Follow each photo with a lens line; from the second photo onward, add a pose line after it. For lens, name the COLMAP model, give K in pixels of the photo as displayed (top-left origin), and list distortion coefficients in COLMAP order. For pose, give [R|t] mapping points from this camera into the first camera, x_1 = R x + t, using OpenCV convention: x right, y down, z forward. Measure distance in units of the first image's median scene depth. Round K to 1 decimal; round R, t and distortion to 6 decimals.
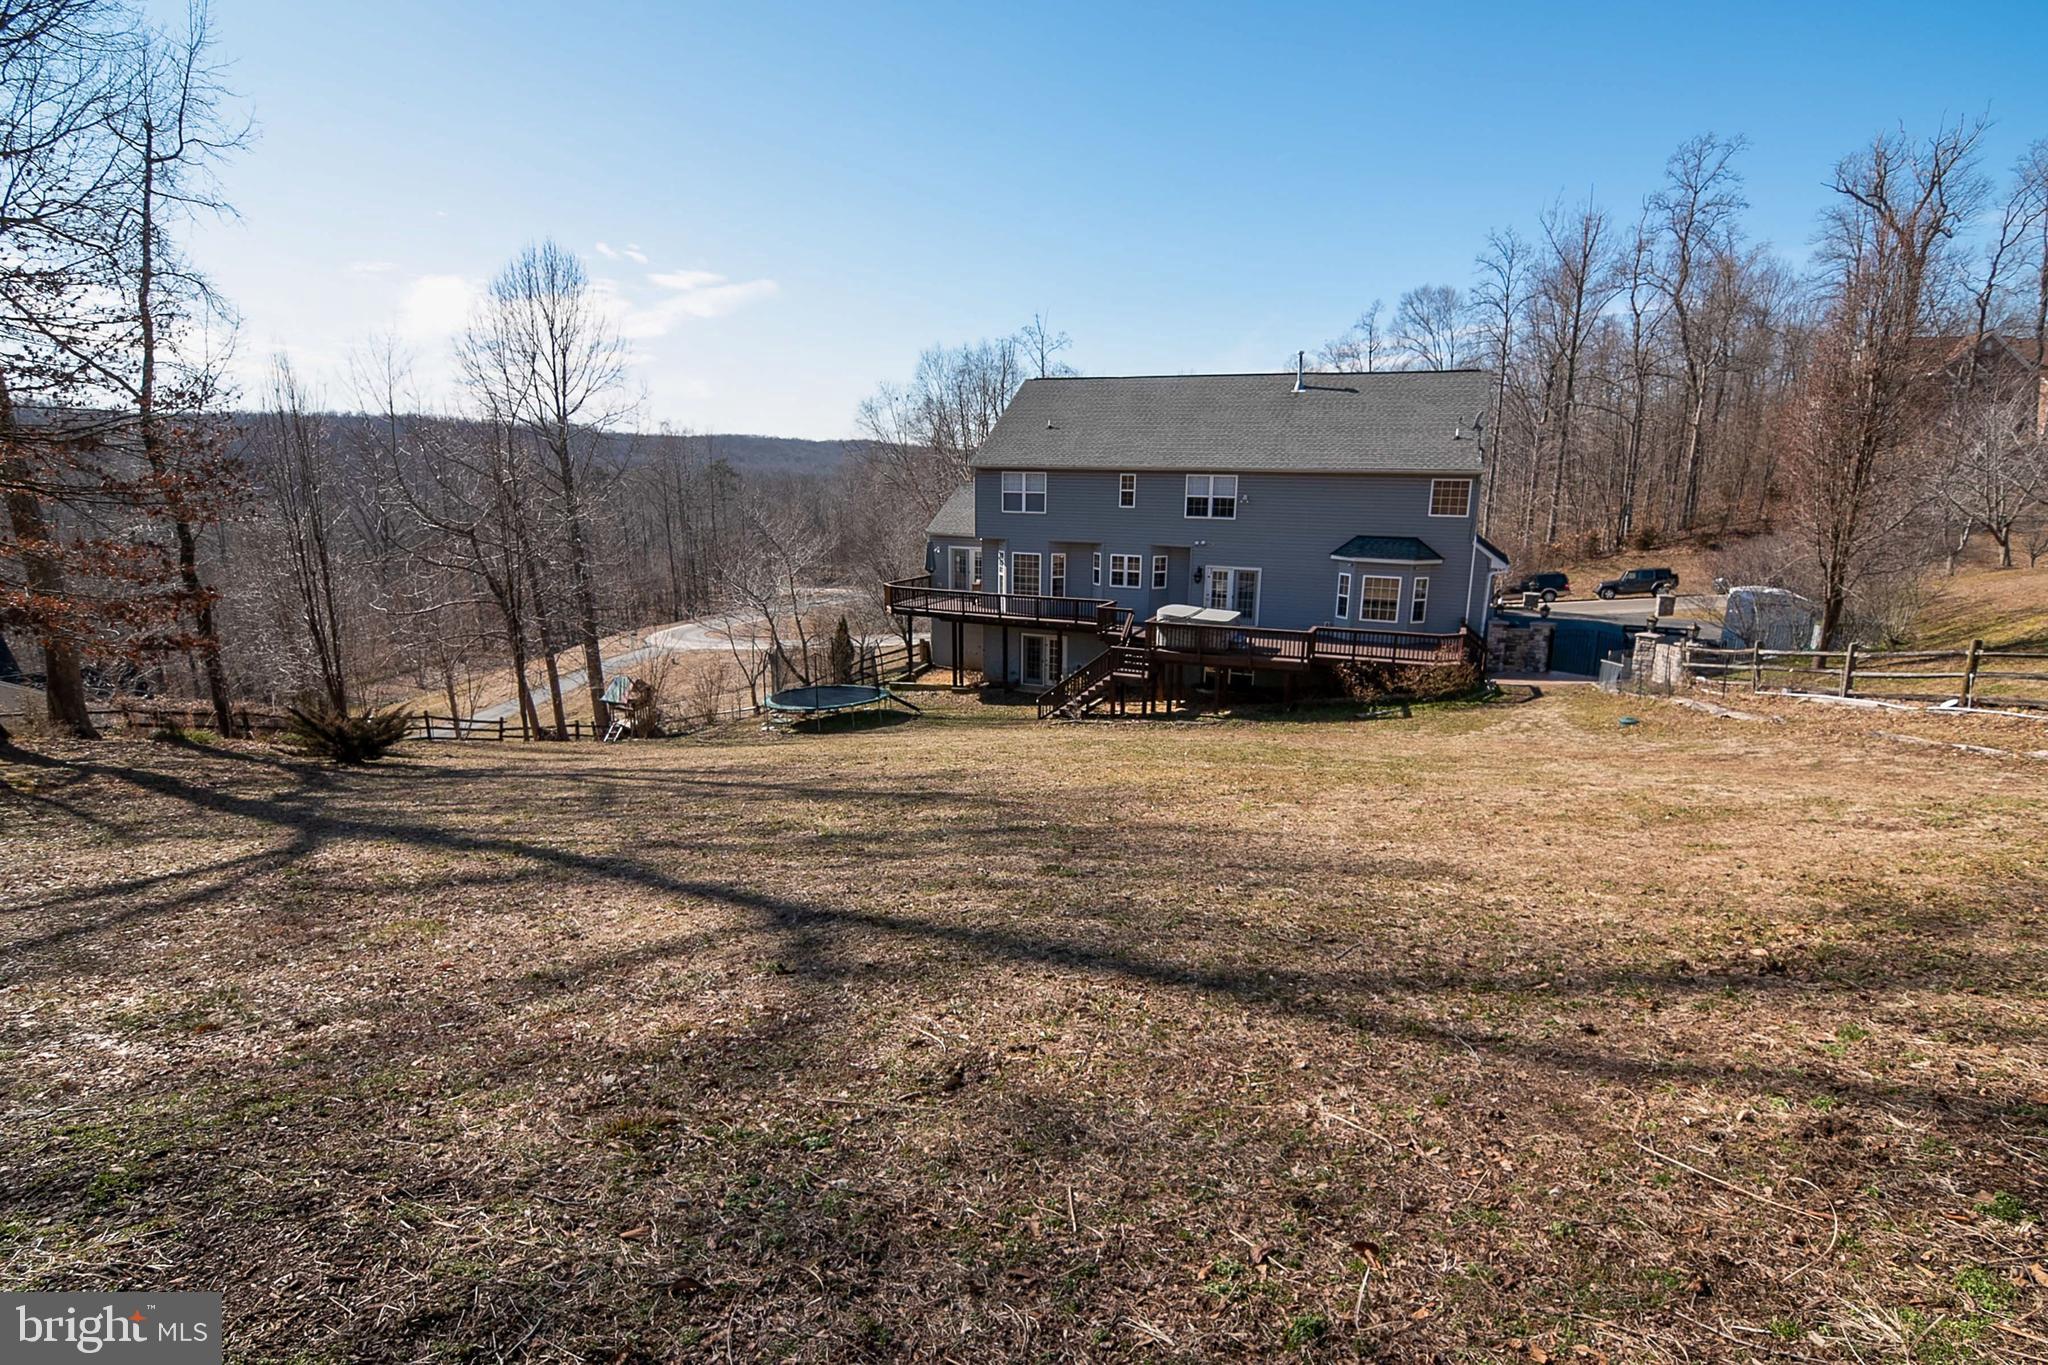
lens RADIAL K [[986.8, 0, 1022.6], [0, 986.8, 697.5], [0, 0, 1]] dist [-0.001000, -0.011008]
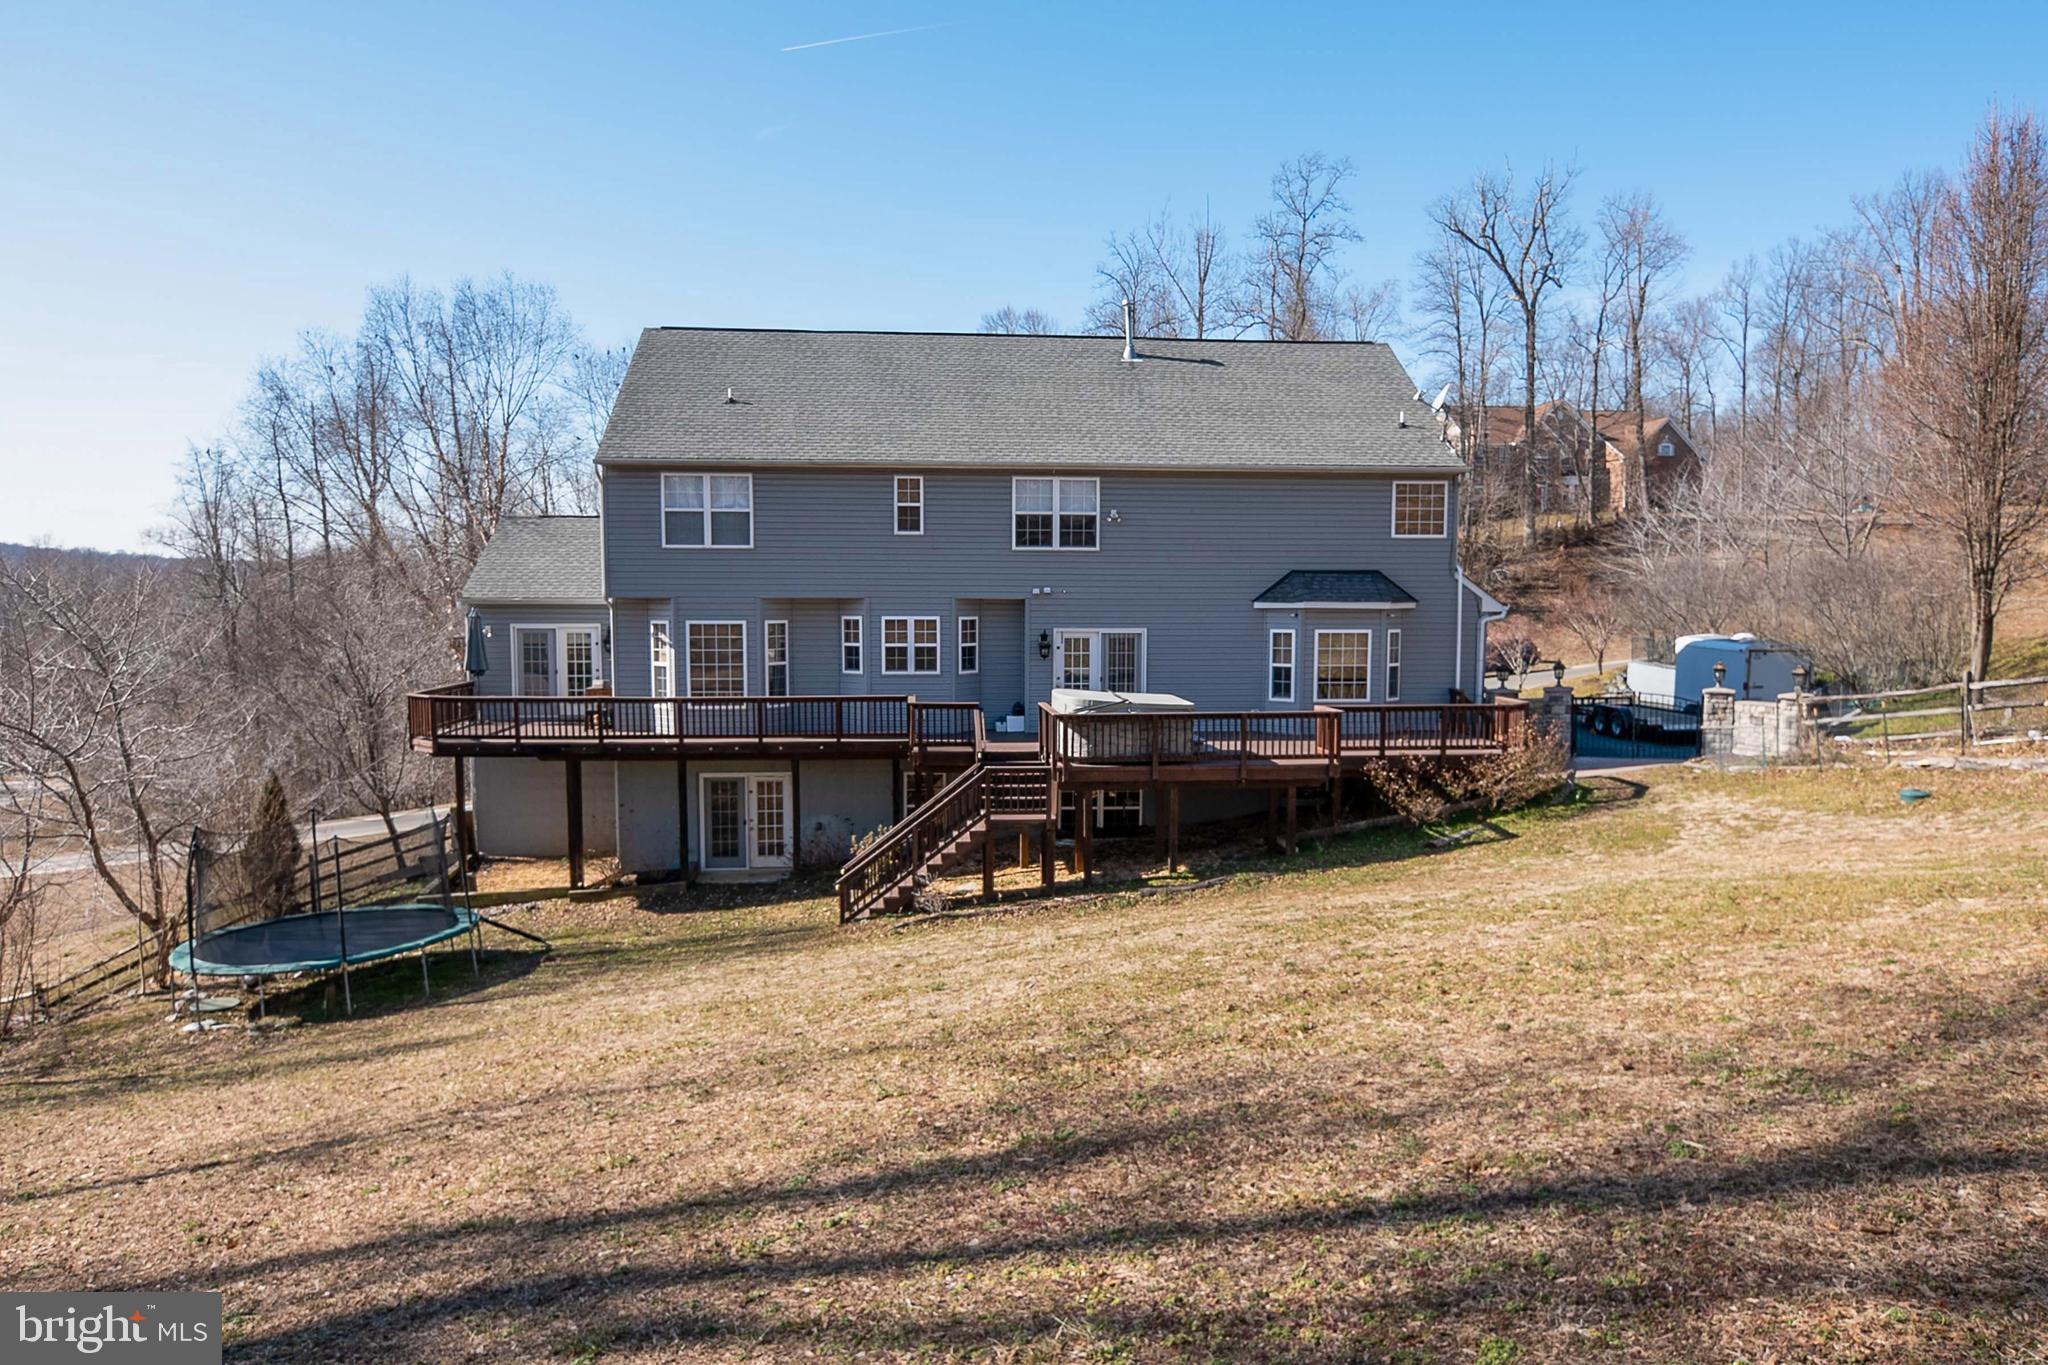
lens RADIAL K [[1384.2, 0, 1023.8], [0, 1384.2, 690.9], [0, 0, 1]] dist [0.015593, -0.023132]
pose [[0.883965, -0.043240, 0.465550, -0.216753], [0.112169, 0.986248, -0.121380, 0.001096], [-0.453899, 0.159516, 0.876659, 0.292140]]
